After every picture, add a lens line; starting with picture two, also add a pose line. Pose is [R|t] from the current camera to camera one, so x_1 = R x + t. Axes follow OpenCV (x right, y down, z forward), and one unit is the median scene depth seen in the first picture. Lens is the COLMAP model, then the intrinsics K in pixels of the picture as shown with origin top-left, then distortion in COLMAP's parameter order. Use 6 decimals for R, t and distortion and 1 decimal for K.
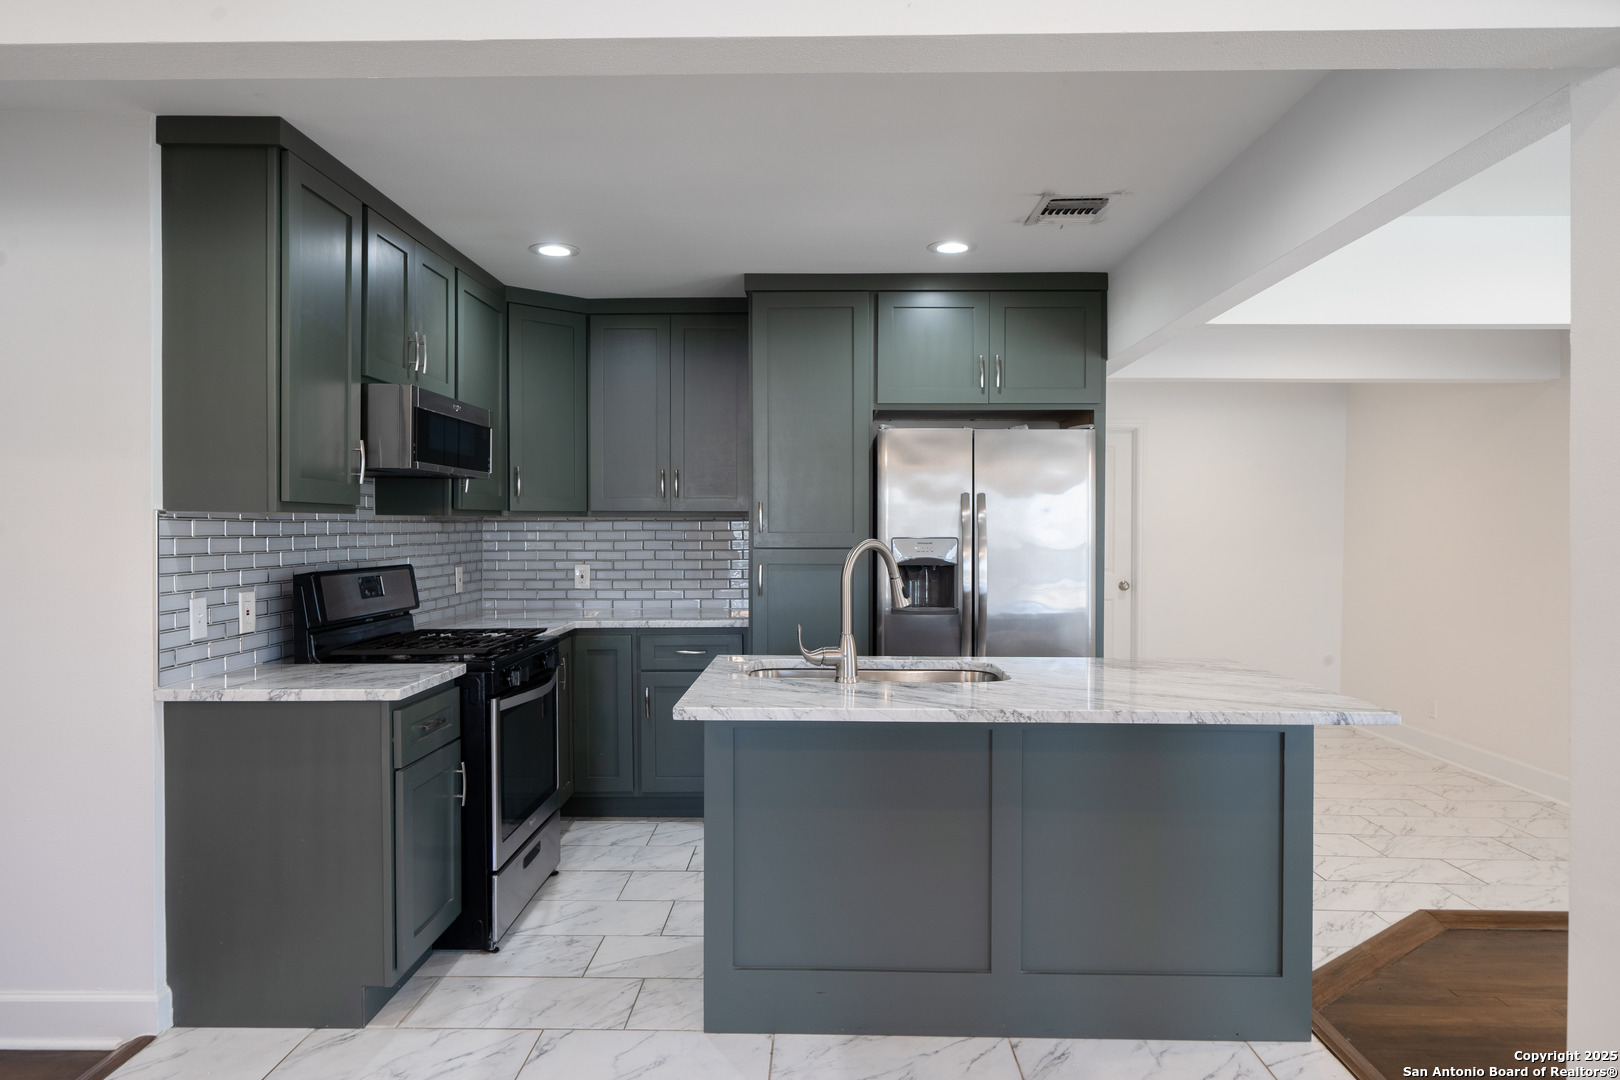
lens RADIAL K [[986.0, 0, 810.0], [0, 986.0, 540.0], [0, 0, 1]] dist [-0.002522, -0.000680]
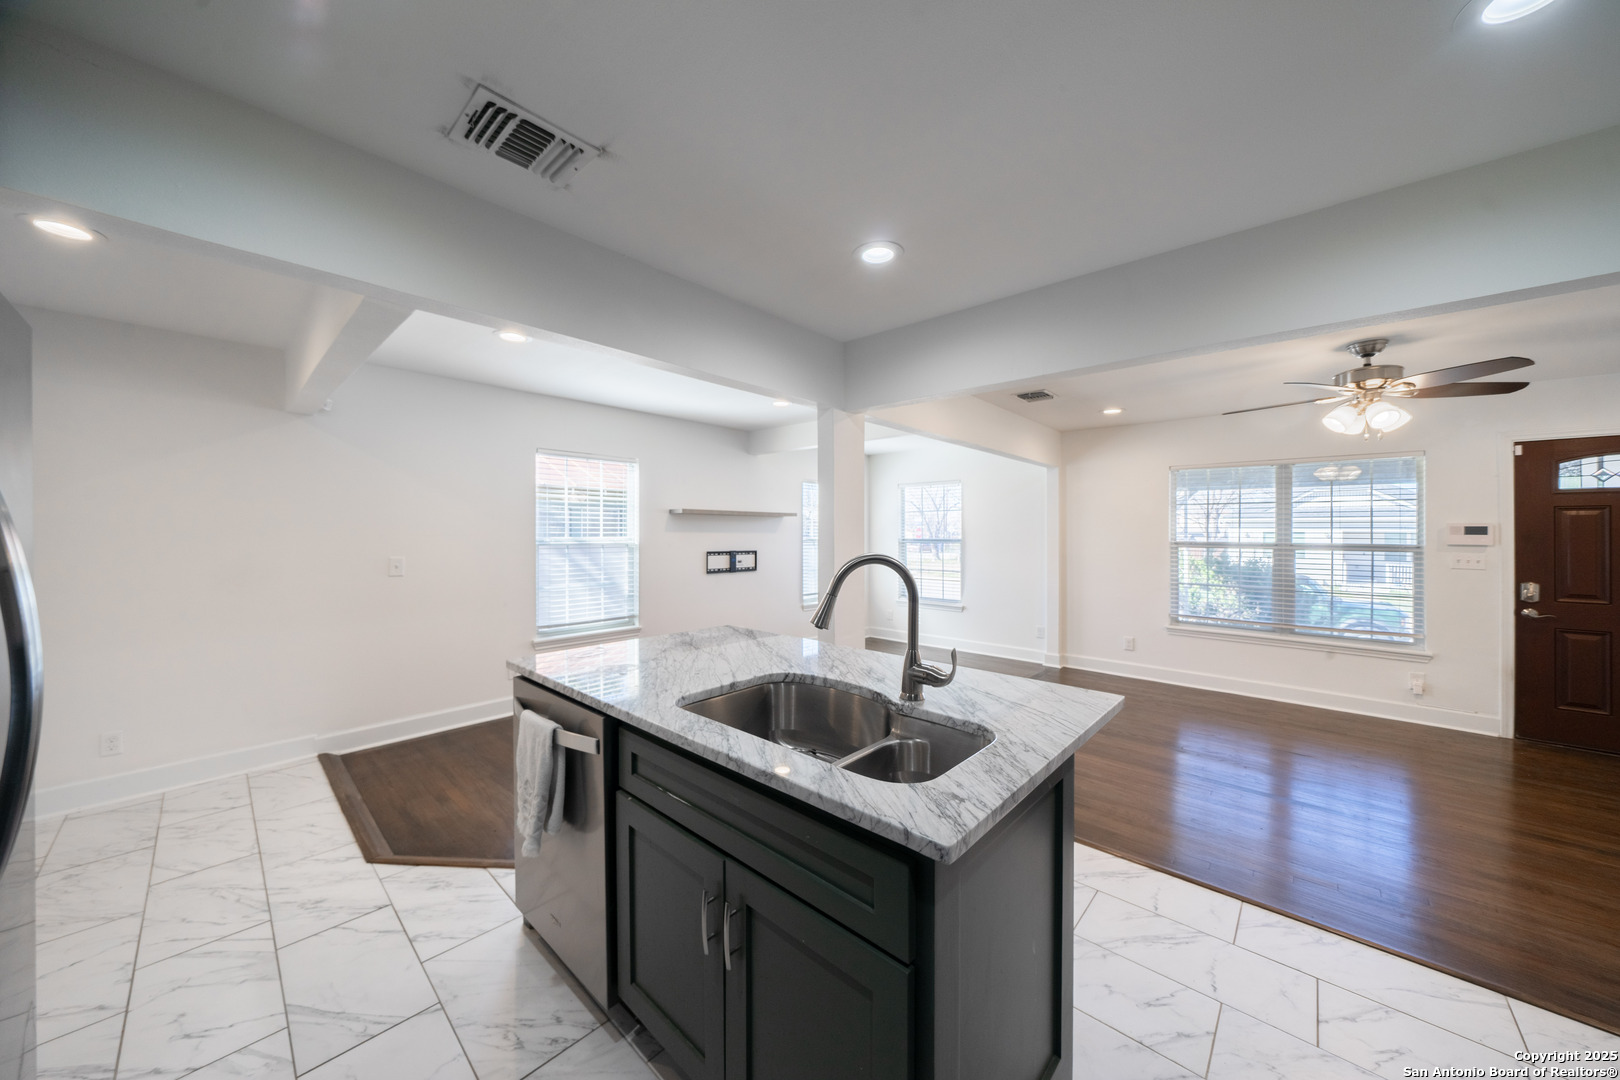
lens RADIAL K [[551.1, 0, 802.5], [0, 551.1, 535.2], [0, 0, 1]] dist [-0.002321, -0.000226]
pose [[-0.749483, -0.003545, 0.662014, -0.163256], [0.003758, 0.999947, 0.009609, -0.014353], [-0.662013, 0.009689, -0.749430, 0.939673]]
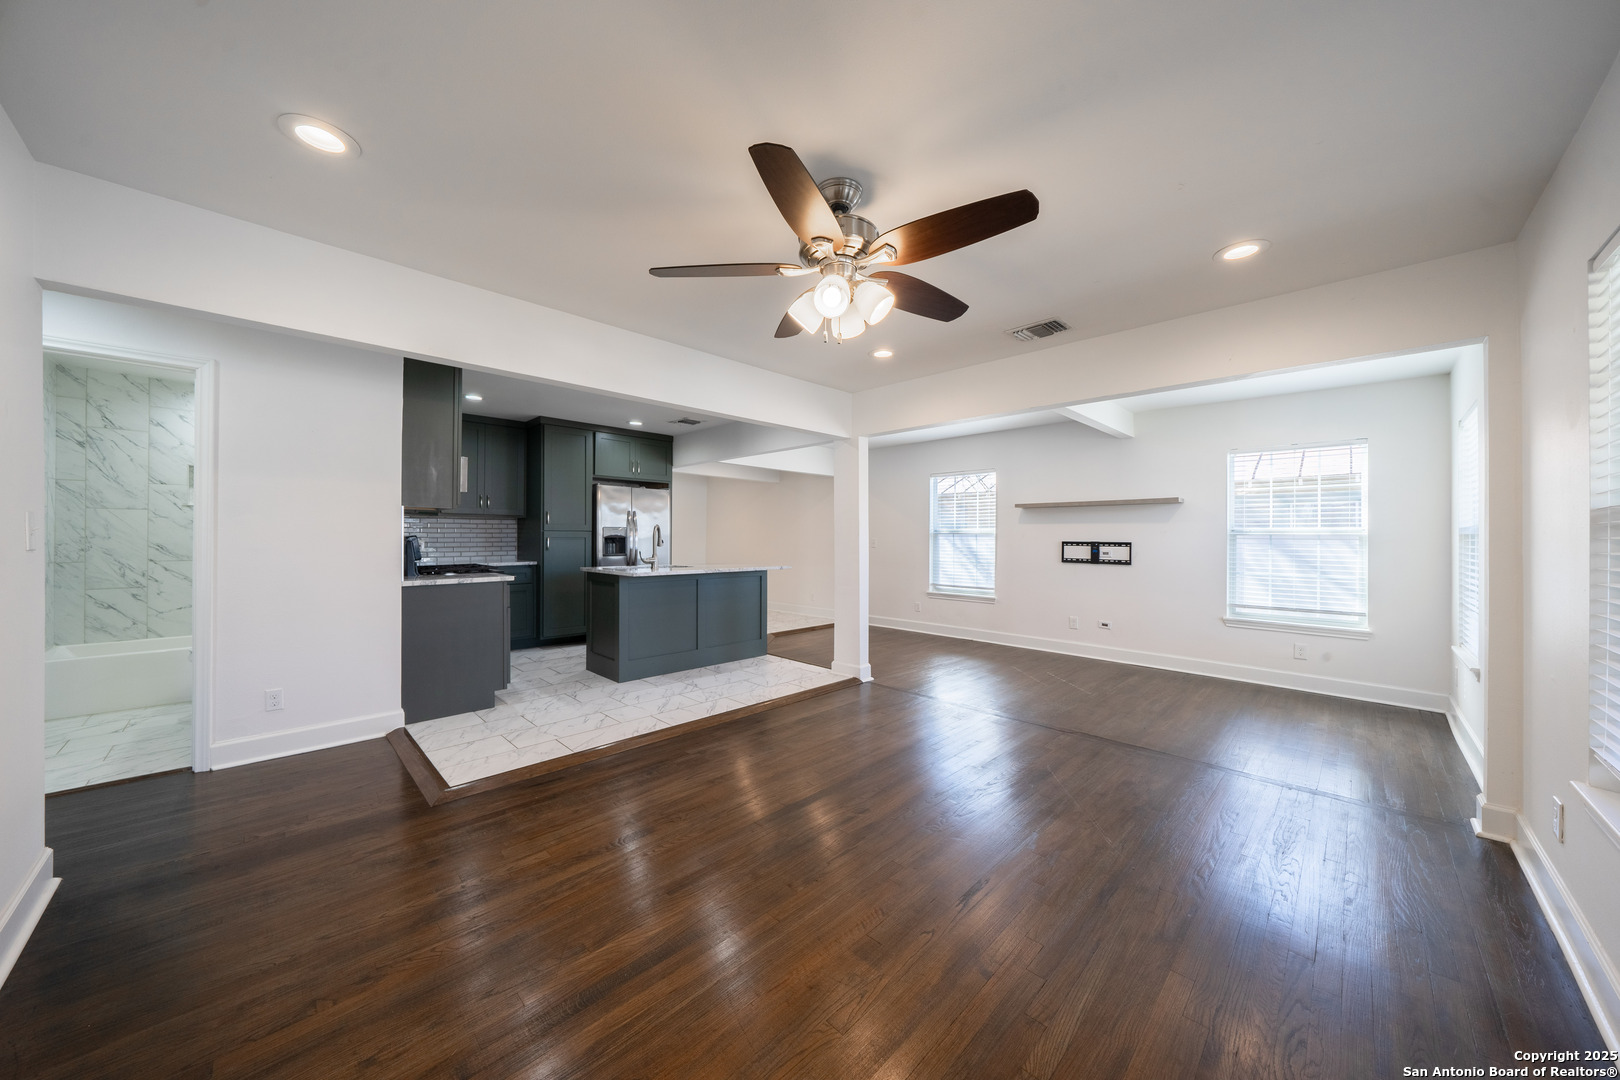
lens RADIAL K [[551.1, 0, 802.5], [0, 551.1, 535.2], [0, 0, 1]] dist [-0.002321, -0.000226]
pose [[0.696669, 0.004763, 0.717377, -0.595746], [0.000412, 0.999975, -0.007039, 0.029553], [-0.717392, 0.005199, 0.696650, -0.391215]]
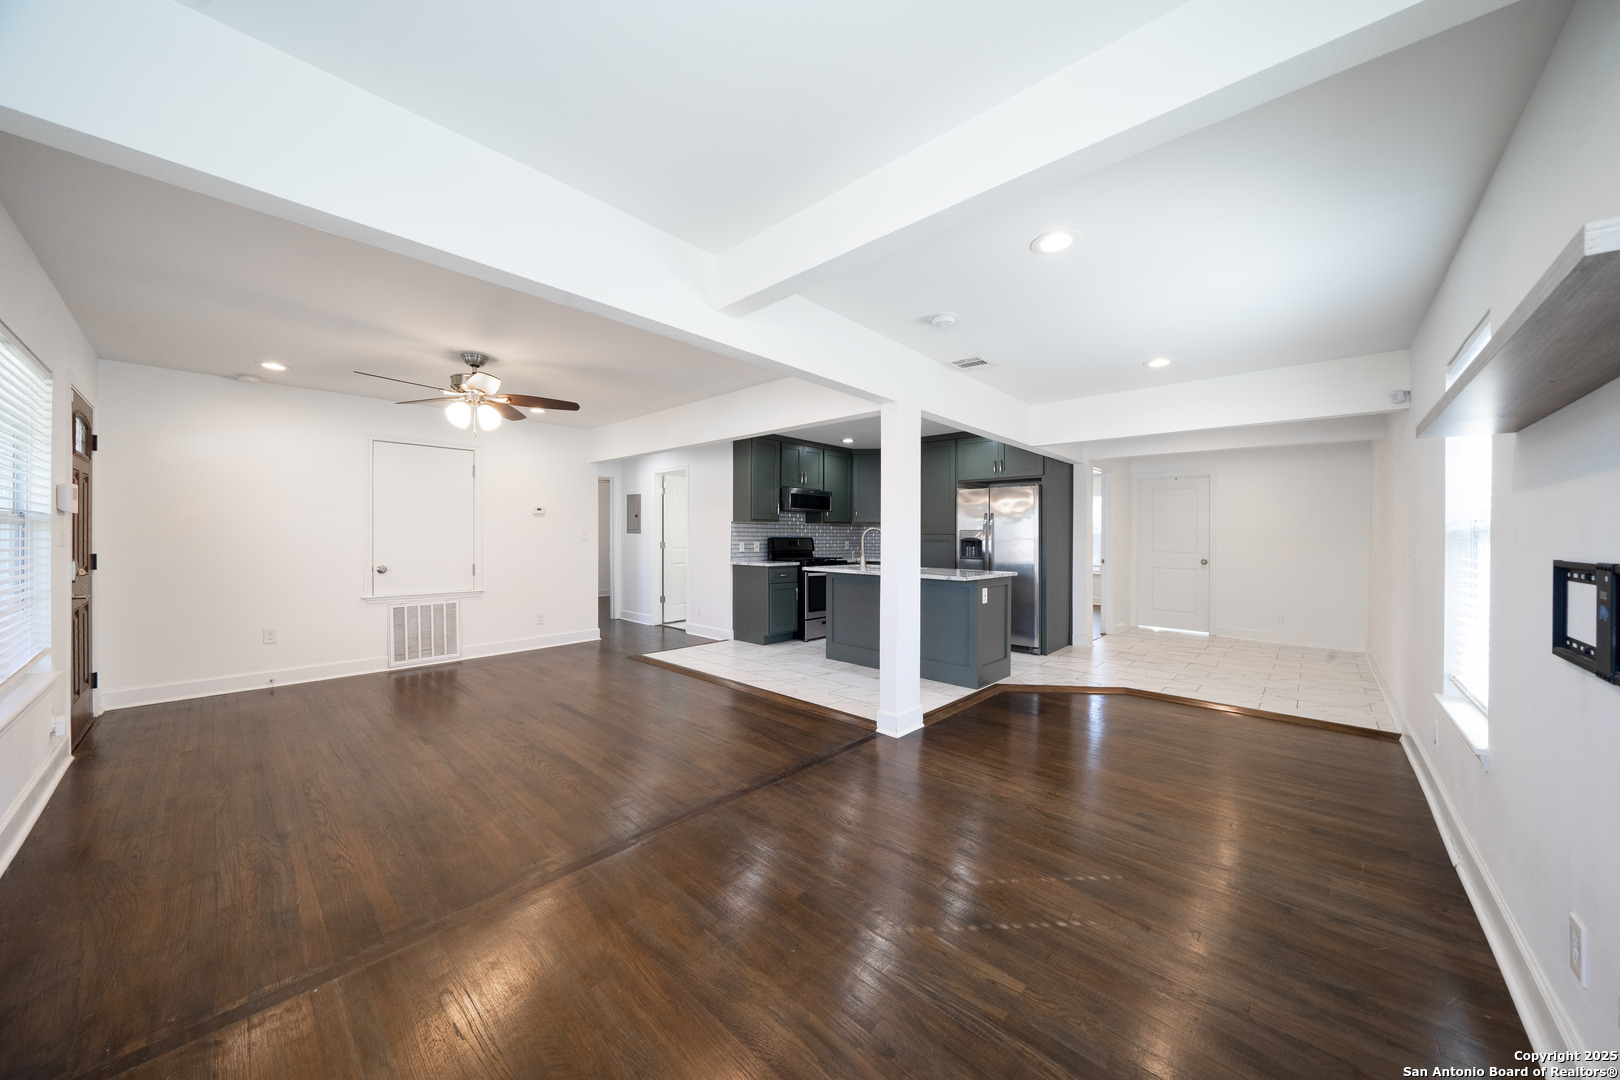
lens RADIAL K [[551.1, 0, 802.5], [0, 551.1, 535.2], [0, 0, 1]] dist [-0.002321, -0.000226]
pose [[0.748937, 0.006424, -0.662610, 0.763166], [-0.012715, 0.999908, -0.004678, 0.023595], [0.662519, 0.011928, 0.748950, -0.409944]]
